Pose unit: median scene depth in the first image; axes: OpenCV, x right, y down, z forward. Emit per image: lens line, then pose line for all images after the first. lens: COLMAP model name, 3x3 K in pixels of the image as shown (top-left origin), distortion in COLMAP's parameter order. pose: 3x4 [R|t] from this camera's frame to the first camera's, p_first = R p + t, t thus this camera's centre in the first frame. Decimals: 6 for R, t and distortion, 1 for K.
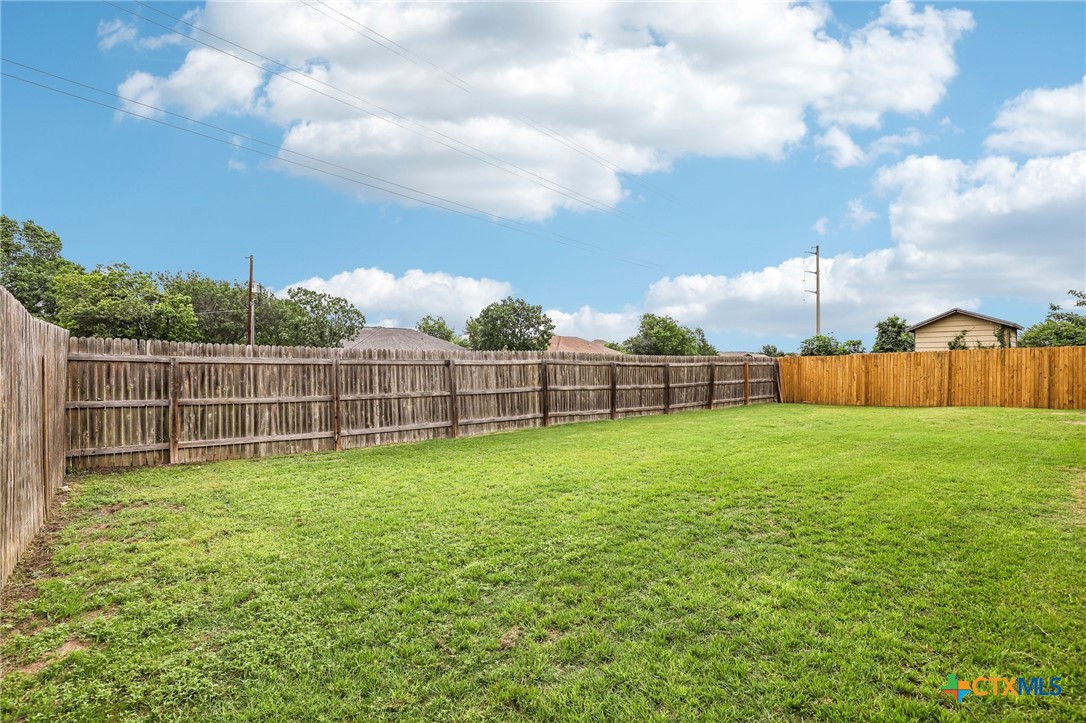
lens RADIAL K [[498.2, 0, 544.6], [0, 498.2, 366.2], [0, 0, 1]] dist [-0.005457, -0.000088]
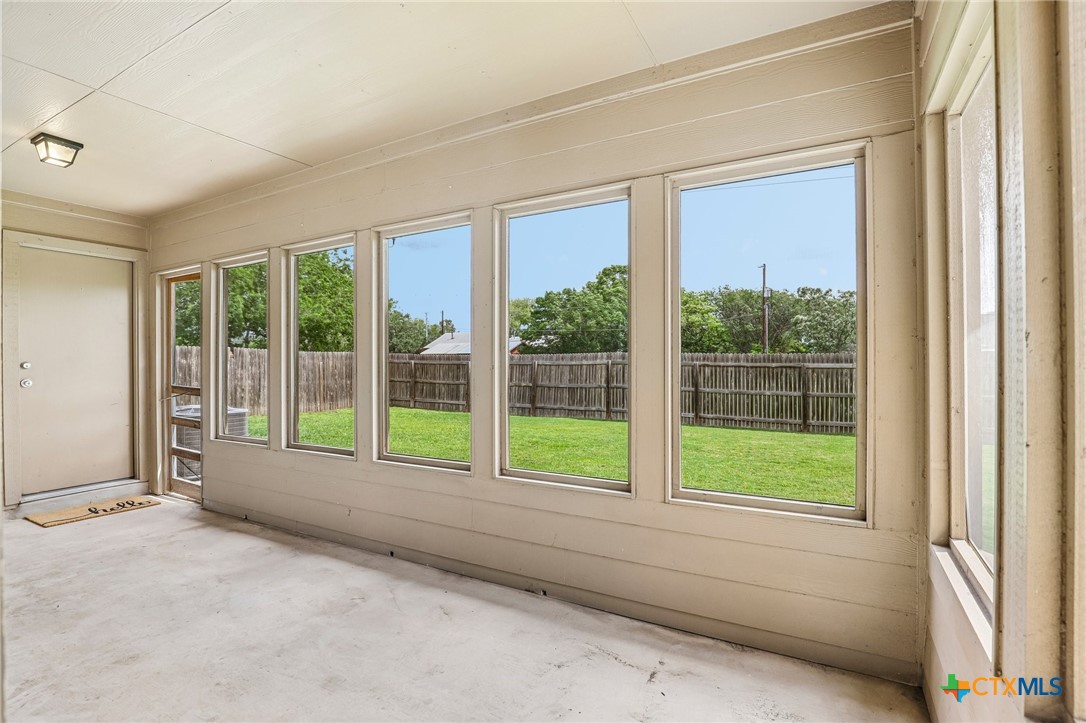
lens RADIAL K [[498.6, 0, 543.8], [0, 498.6, 357.2], [0, 0, 1]] dist [-0.030136, 0.004812]
pose [[0.349614, -0.005236, -0.936879, 1.042743], [-0.000686, 0.999983, -0.005844, -0.014215], [0.936894, 0.002685, 0.349604, 0.485353]]
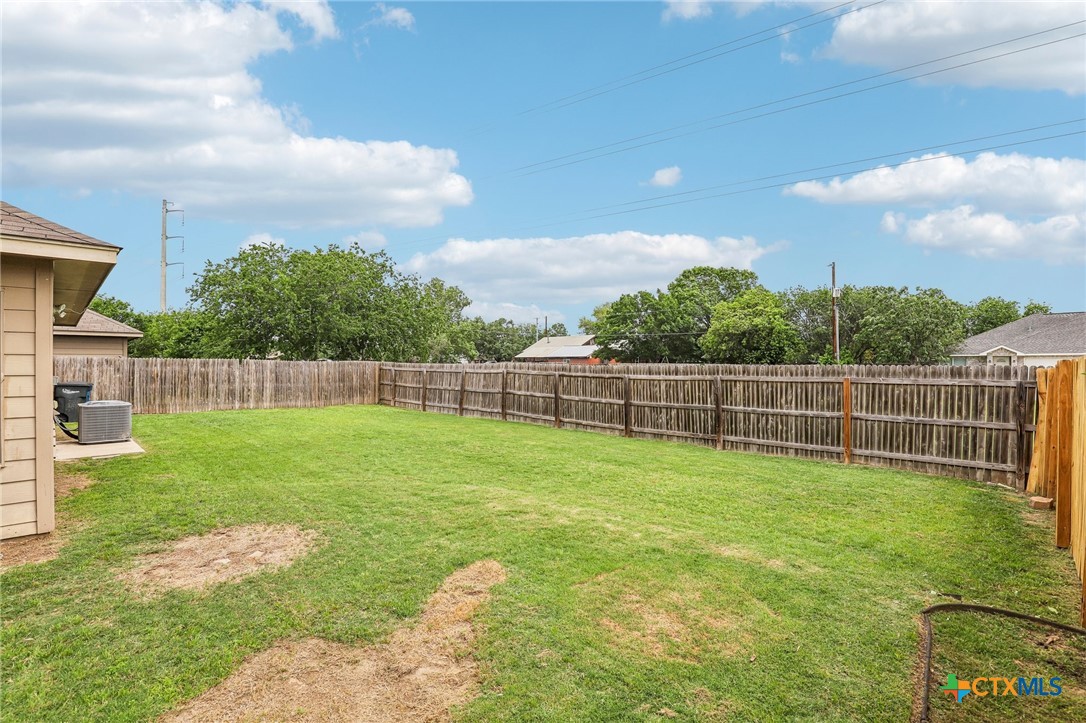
lens RADIAL K [[498.6, 0, 545.2], [0, 498.6, 368.3], [0, 0, 1]] dist [-0.030136, 0.004812]
pose [[0.088169, 0.013492, -0.996014, 1.363118], [-0.002300, 0.999908, 0.013341, -0.035783], [0.996103, 0.001114, 0.088192, 1.027811]]
